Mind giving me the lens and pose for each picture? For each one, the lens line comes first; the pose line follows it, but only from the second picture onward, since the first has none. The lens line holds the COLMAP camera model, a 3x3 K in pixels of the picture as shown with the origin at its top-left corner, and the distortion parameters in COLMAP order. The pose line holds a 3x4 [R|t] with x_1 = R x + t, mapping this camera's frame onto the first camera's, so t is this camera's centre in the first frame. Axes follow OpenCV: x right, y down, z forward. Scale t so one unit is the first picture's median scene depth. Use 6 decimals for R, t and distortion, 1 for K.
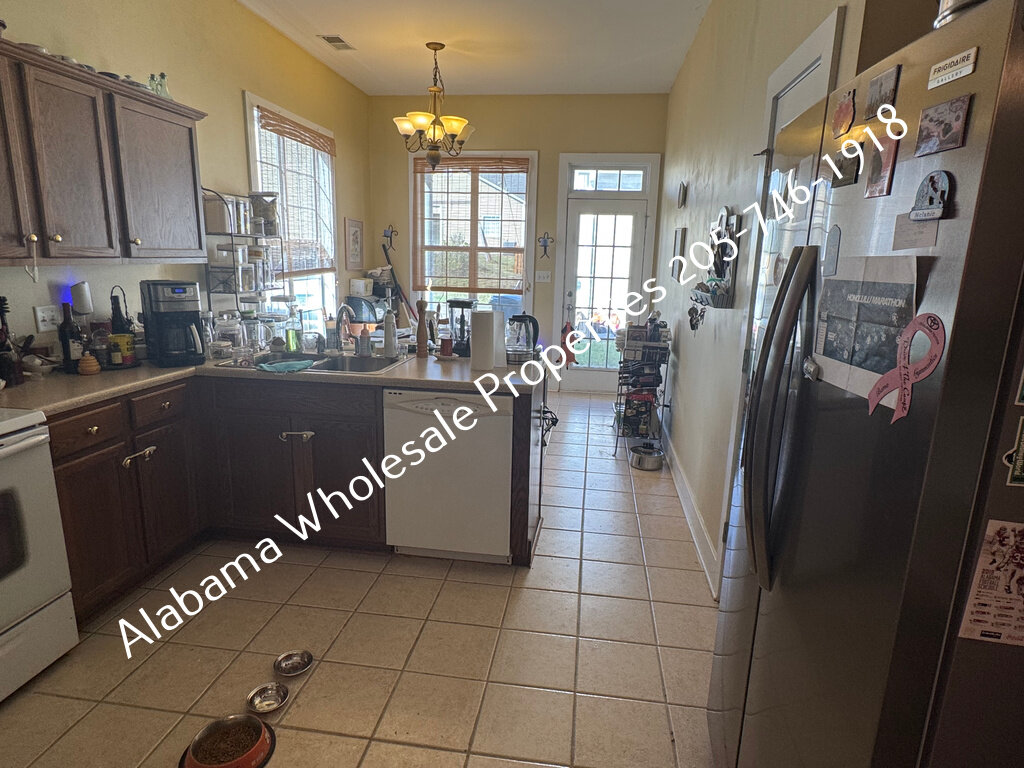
lens RADIAL K [[586.8, 0, 508.2], [0, 586.8, 384.9], [0, 0, 1]] dist [-0.005017, 0.001023]
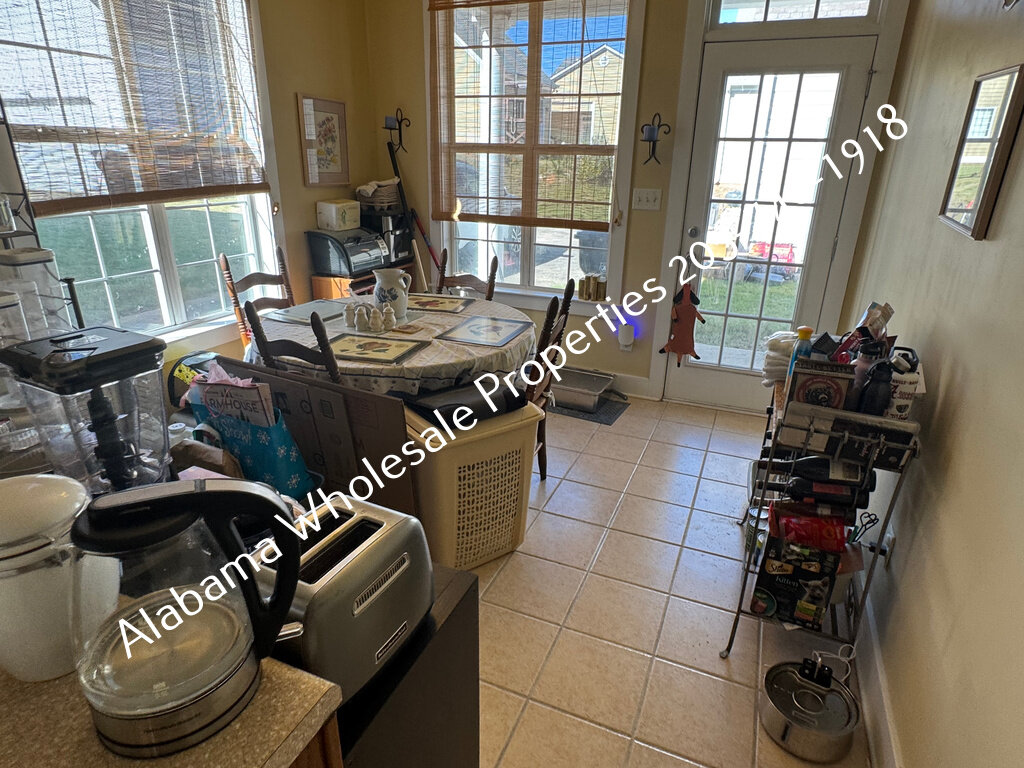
lens RADIAL K [[586.8, 0, 516.4], [0, 586.8, 384.6], [0, 0, 1]] dist [-0.005017, 0.001023]
pose [[0.969271, 0.082861, -0.231622, 0.130911], [-0.048173, 0.987267, 0.151601, -0.142268], [0.241234, -0.135784, 0.960921, 0.656034]]
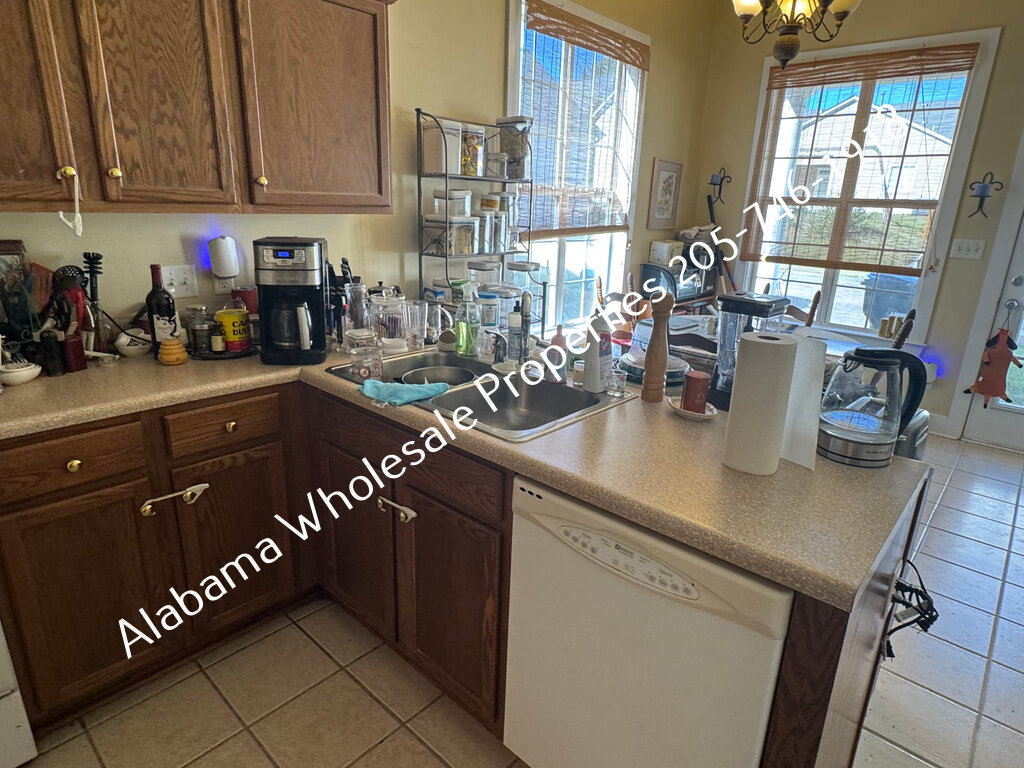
lens RADIAL K [[586.8, 0, 511.9], [0, 586.8, 384.2], [0, 0, 1]] dist [-0.005017, 0.001023]
pose [[0.830176, 0.166913, -0.531928, 0.022905], [-0.130955, 0.985817, 0.104956, -0.079934], [0.541902, -0.017473, 0.840260, 0.386834]]
